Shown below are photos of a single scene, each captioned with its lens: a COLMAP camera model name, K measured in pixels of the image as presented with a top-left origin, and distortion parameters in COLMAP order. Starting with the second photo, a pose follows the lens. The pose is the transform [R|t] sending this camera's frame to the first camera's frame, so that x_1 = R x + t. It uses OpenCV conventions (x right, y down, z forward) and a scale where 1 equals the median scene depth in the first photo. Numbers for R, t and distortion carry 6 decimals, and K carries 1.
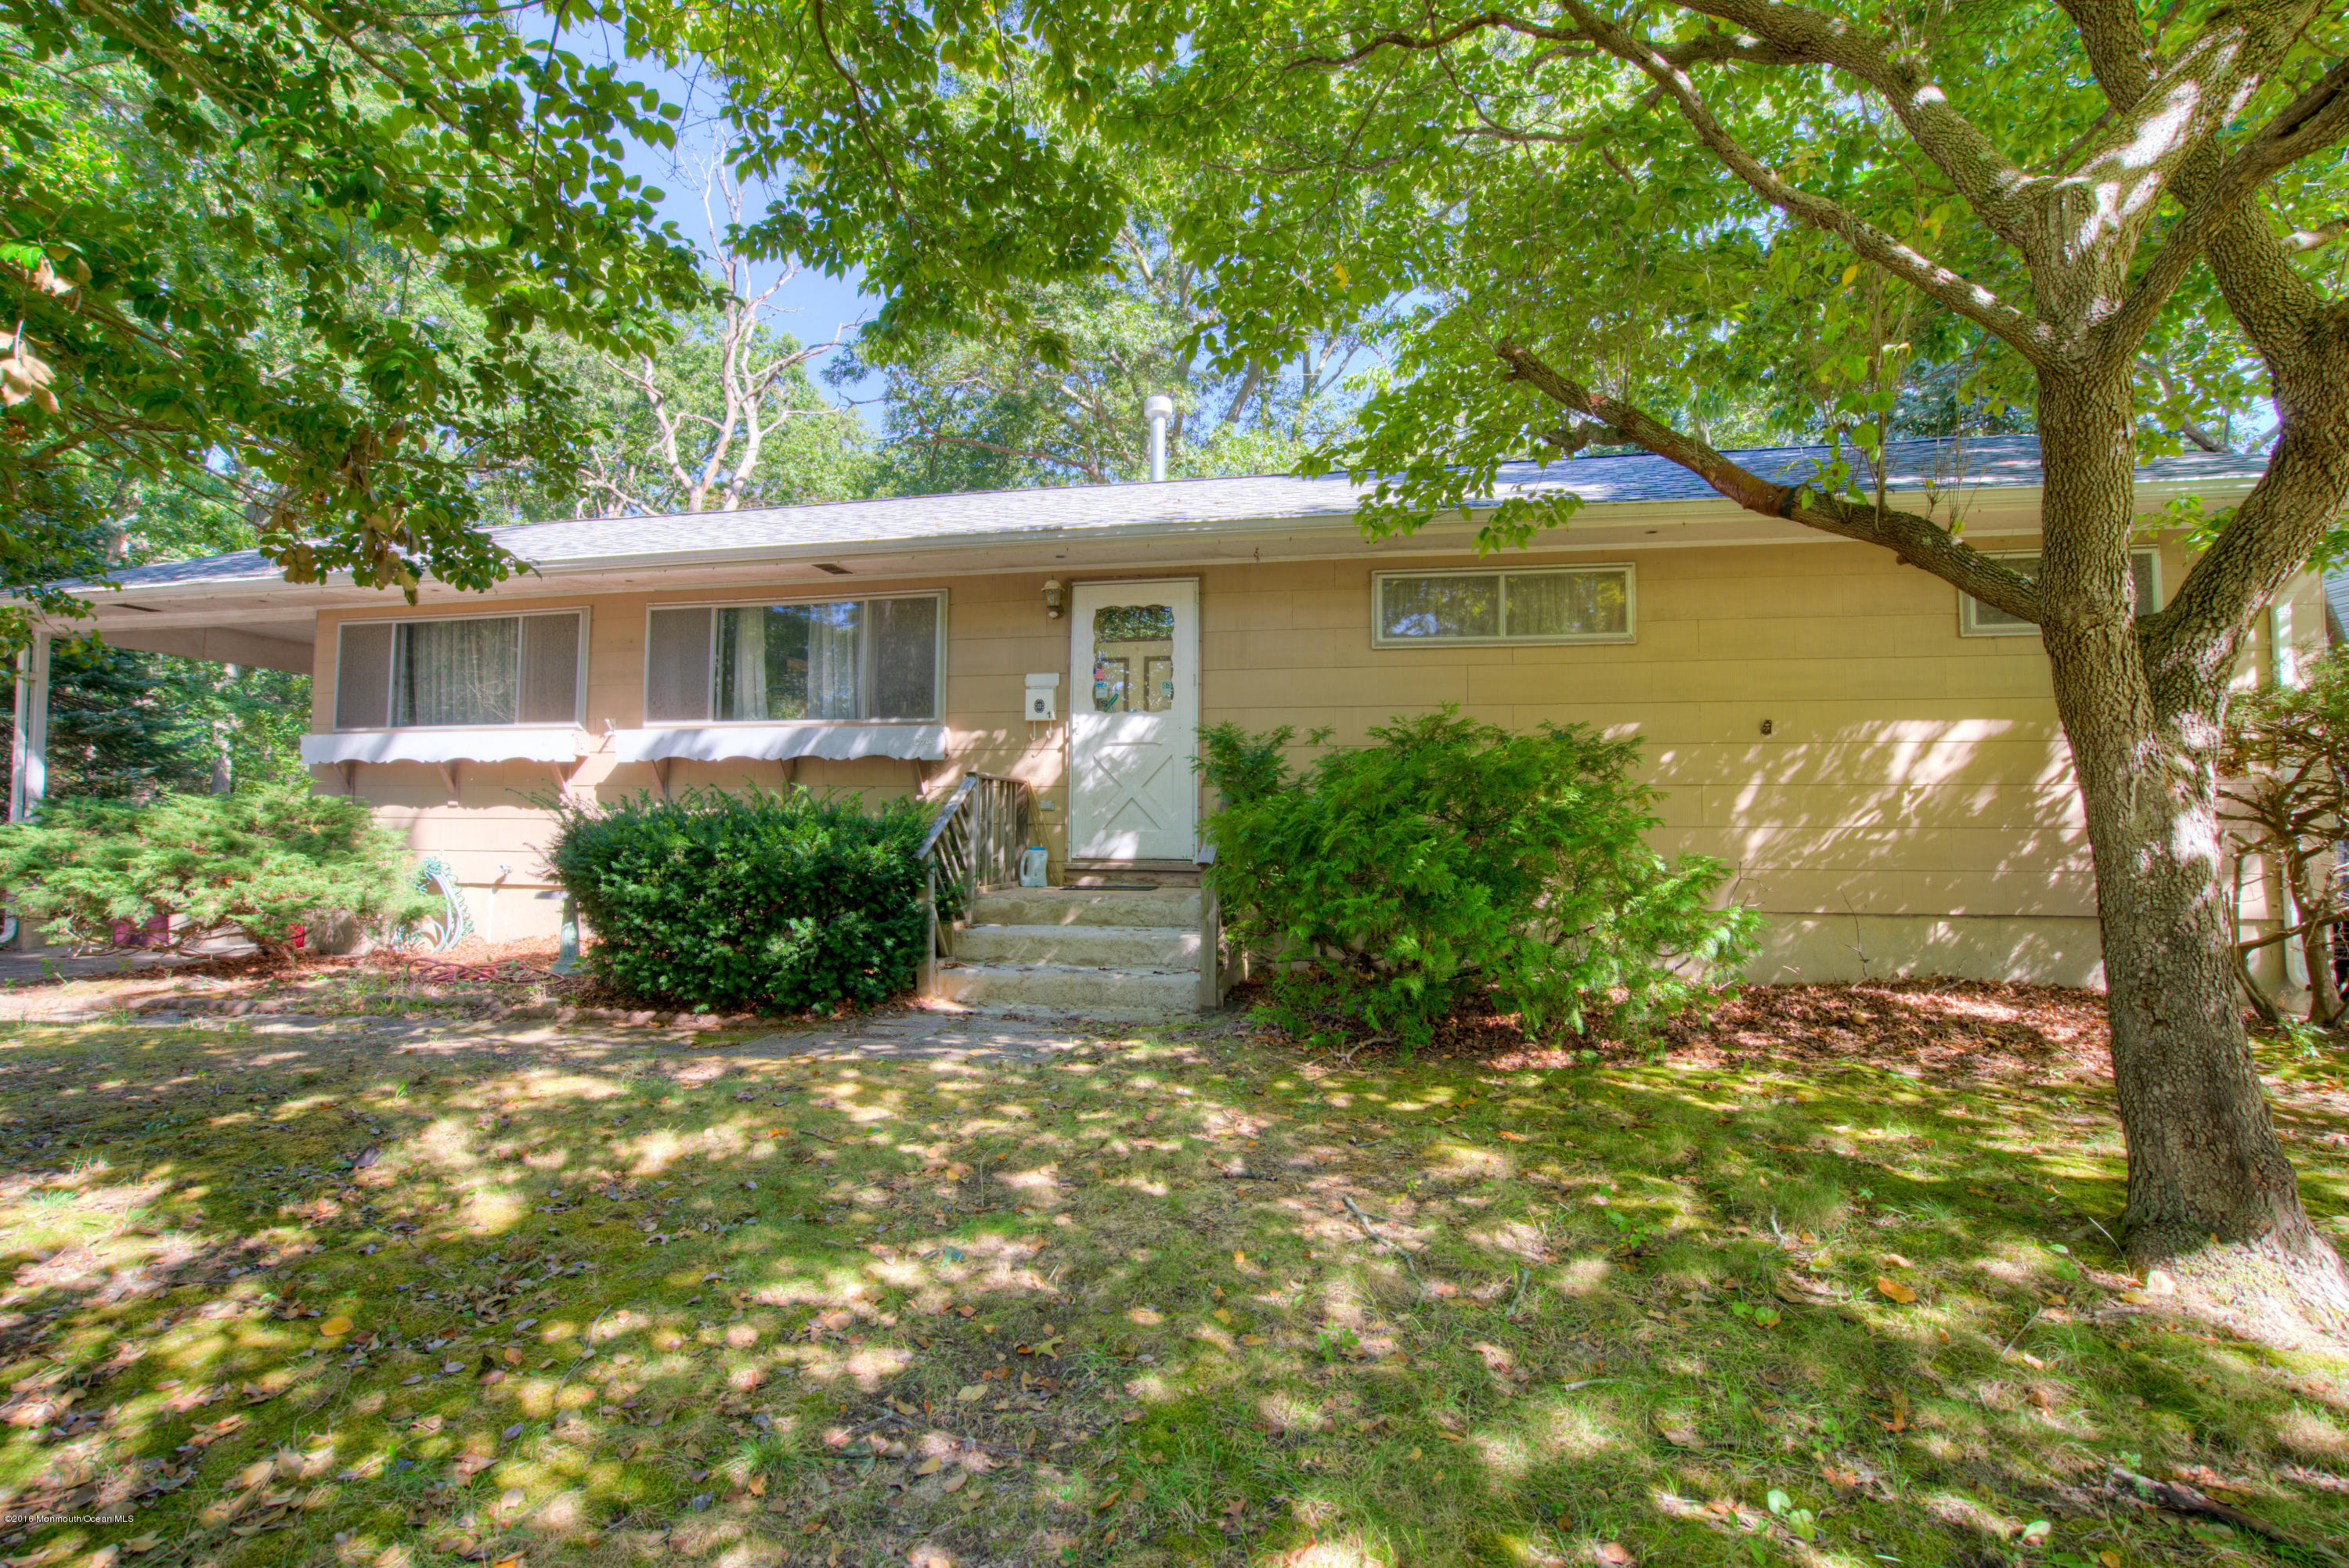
lens RADIAL K [[1052.6, 0, 1174.5], [0, 1052.6, 784.0], [0, 0, 1]] dist [-0.054456, 0.018573]
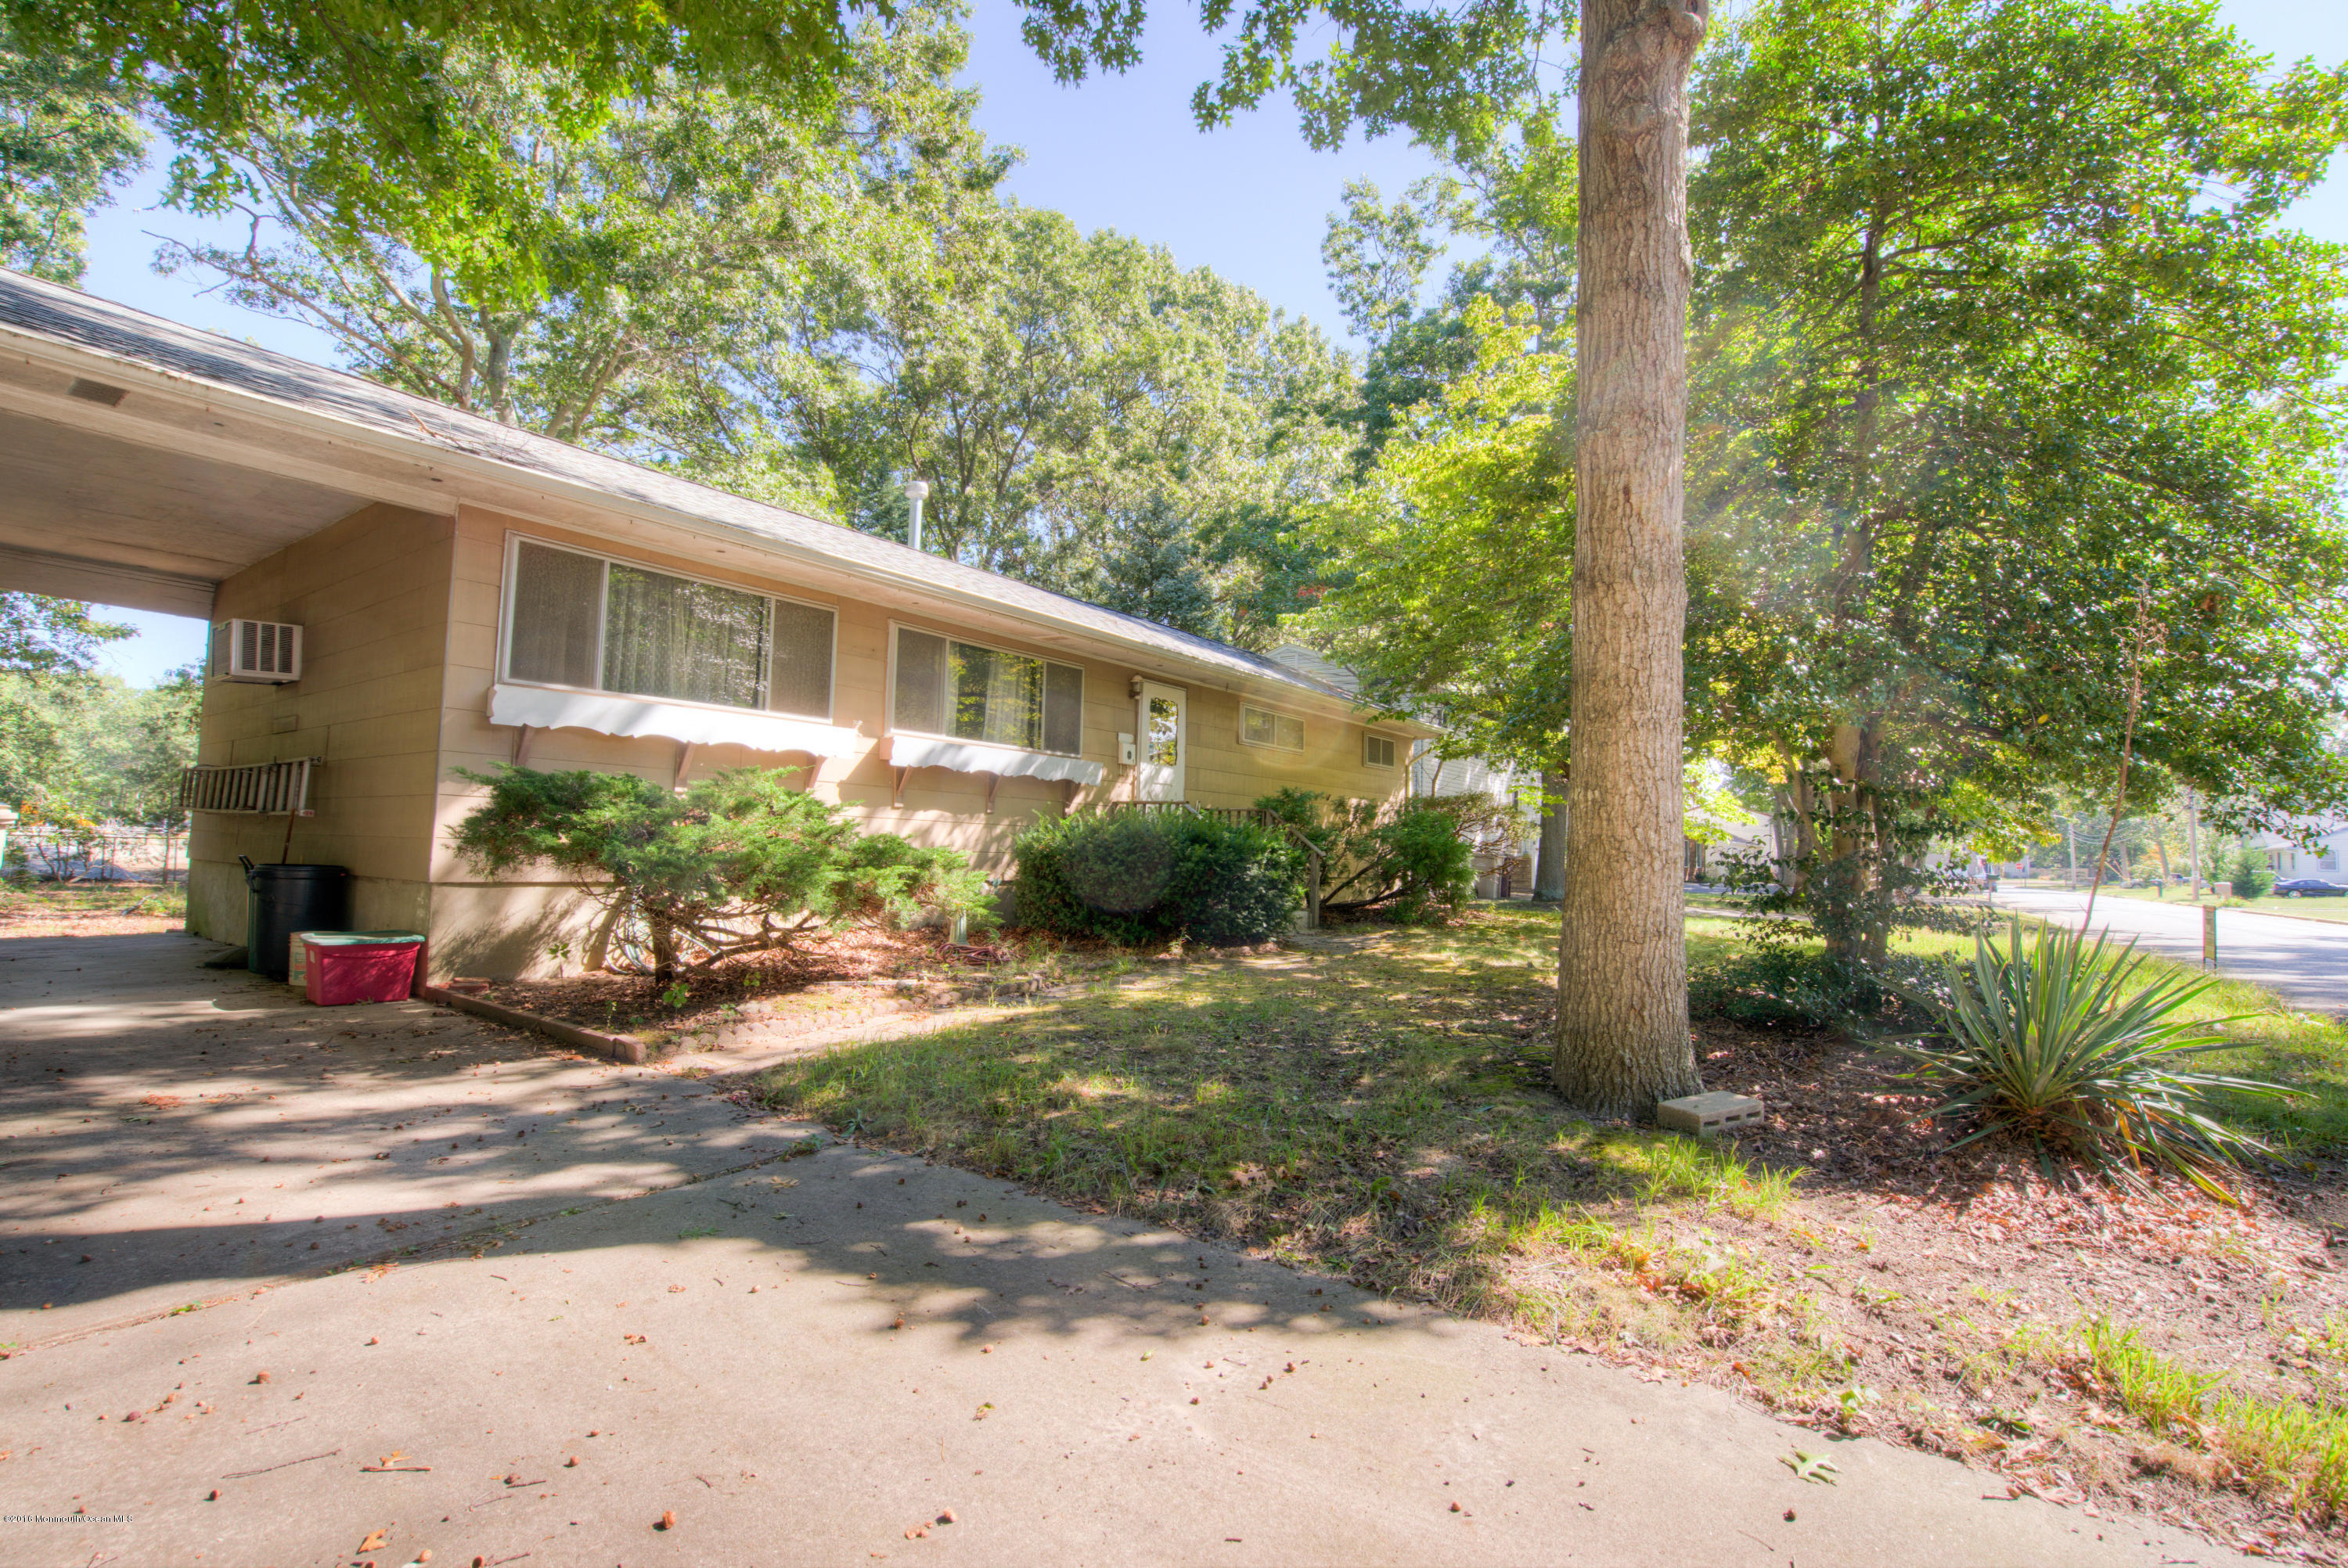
lens RADIAL K [[1052.1, 0, 1174.0], [0, 1052.1, 784.0], [0, 0, 1]] dist [-0.054456, 0.018573]
pose [[0.390458, 0.059014, 0.918728, -1.902810], [-0.063996, 0.997269, -0.036860, 0.026698], [-0.918394, -0.044403, 0.393168, 0.399706]]
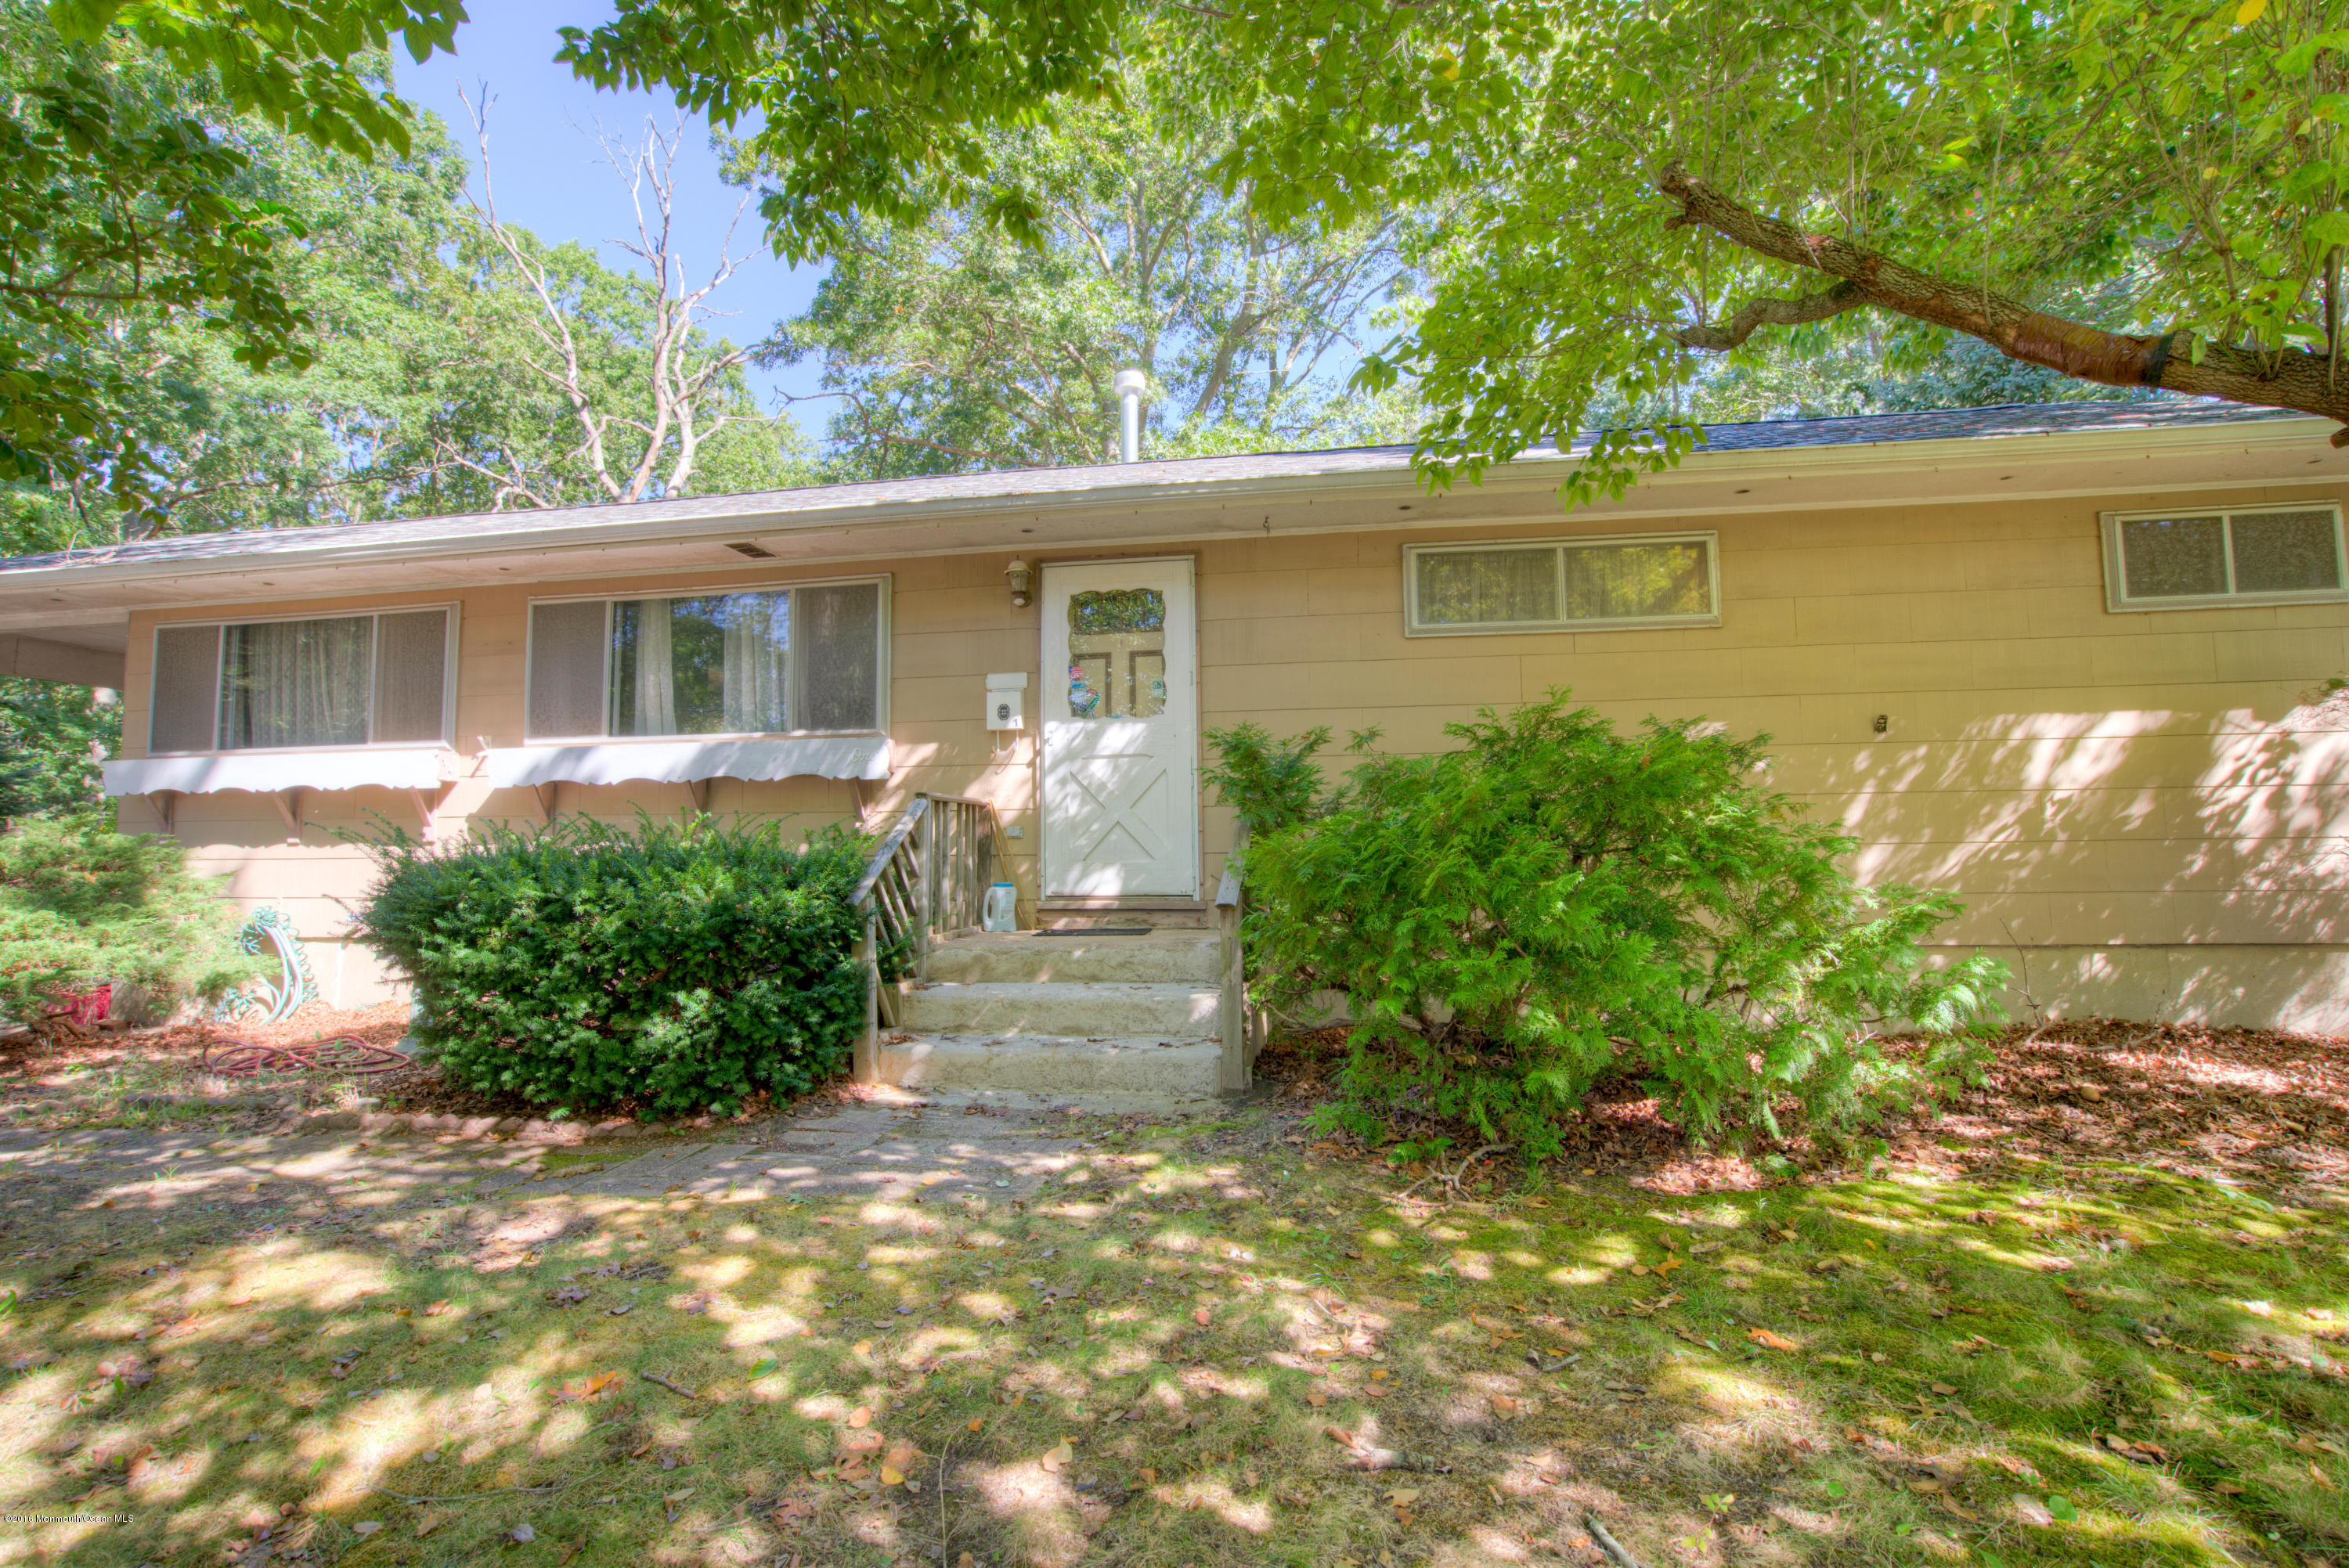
lens RADIAL K [[1052.6, 0, 1174.5], [0, 1052.6, 784.0], [0, 0, 1]] dist [-0.054456, 0.018573]
pose [[0.998996, -0.014838, 0.042271, -0.037013], [0.015729, 0.999659, -0.020820, 0.001761], [-0.041947, 0.021464, 0.998889, 0.210544]]
